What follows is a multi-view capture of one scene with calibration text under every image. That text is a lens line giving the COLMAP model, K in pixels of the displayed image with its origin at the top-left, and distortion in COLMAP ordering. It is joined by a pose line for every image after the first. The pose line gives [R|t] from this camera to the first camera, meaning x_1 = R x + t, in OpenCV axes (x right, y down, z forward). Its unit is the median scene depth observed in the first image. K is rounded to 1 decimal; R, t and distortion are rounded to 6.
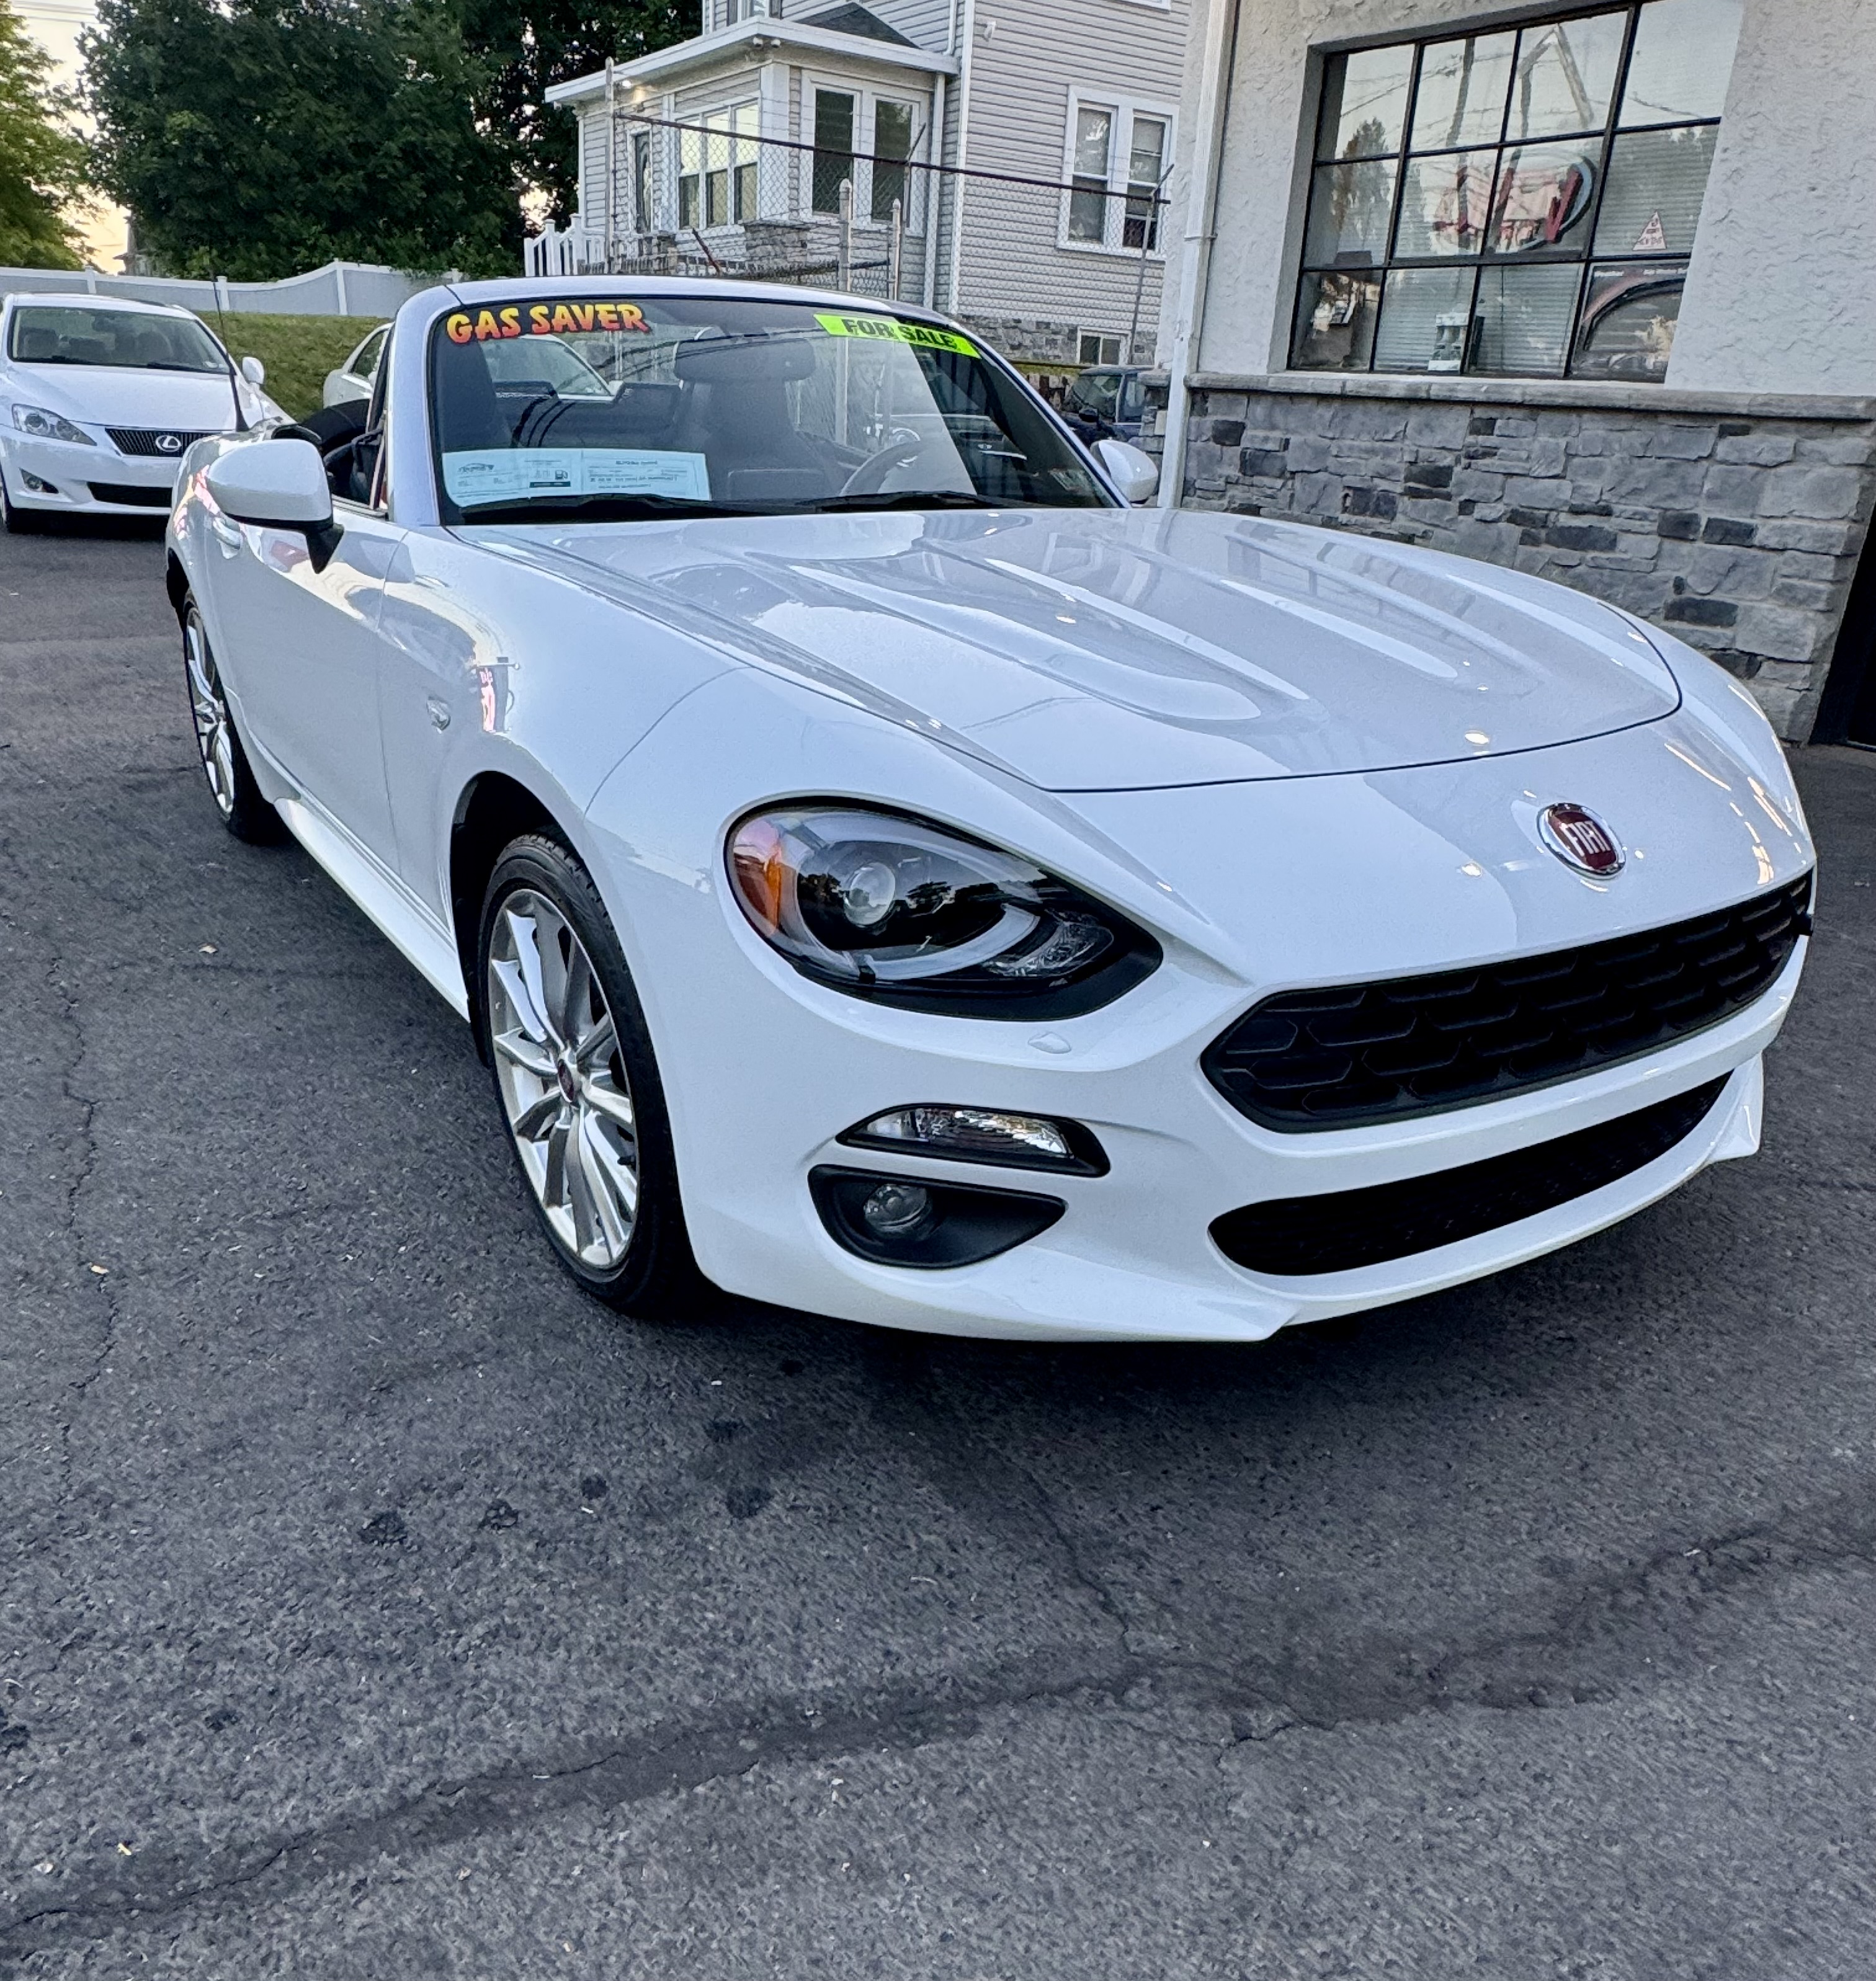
lens RADIAL K [[1623.1, 0, 939.9], [0, 1623.1, 995.7], [0, 0, 1]] dist [-0.011678, 0.016487]
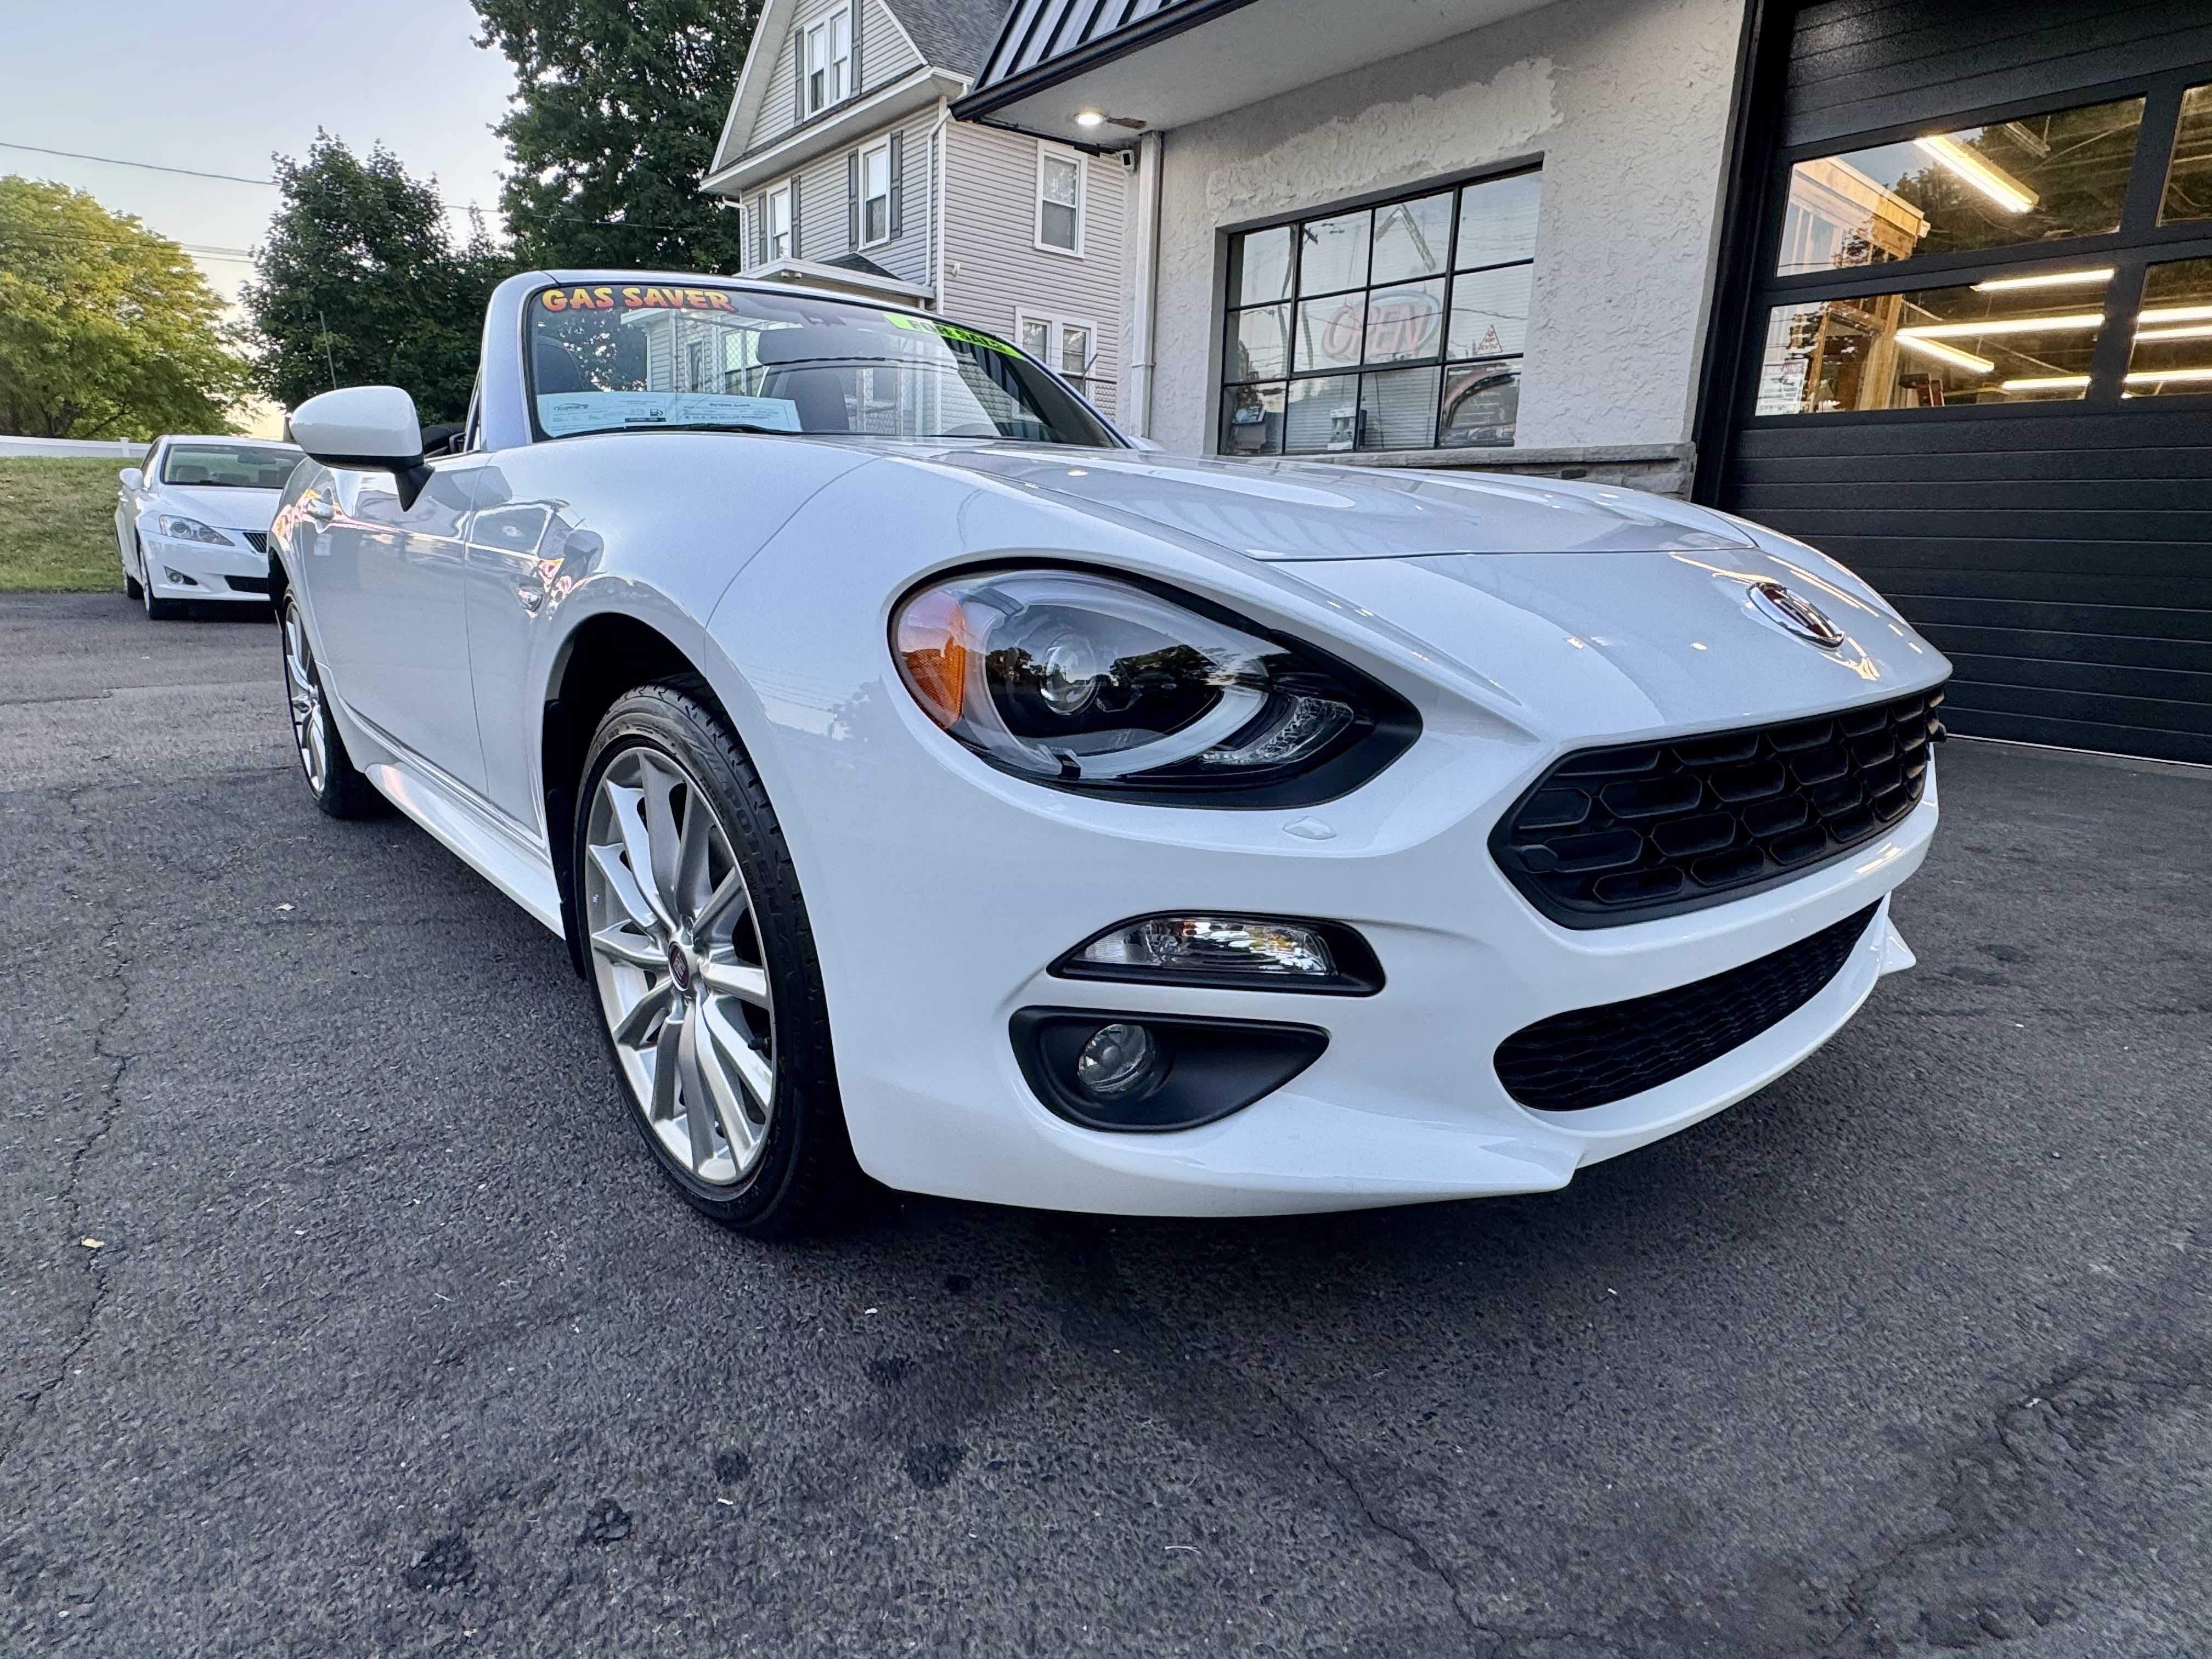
lens RADIAL K [[1240.4, 0, 1096.2], [0, 1240.4, 778.9], [0, 0, 1]] dist [-0.003714, 0.002104]
pose [[0.990580, -0.044003, 0.129675, -0.089395], [0.064424, 0.985373, -0.157765, 0.072712], [-0.120836, 0.164633, 0.978925, 0.298771]]
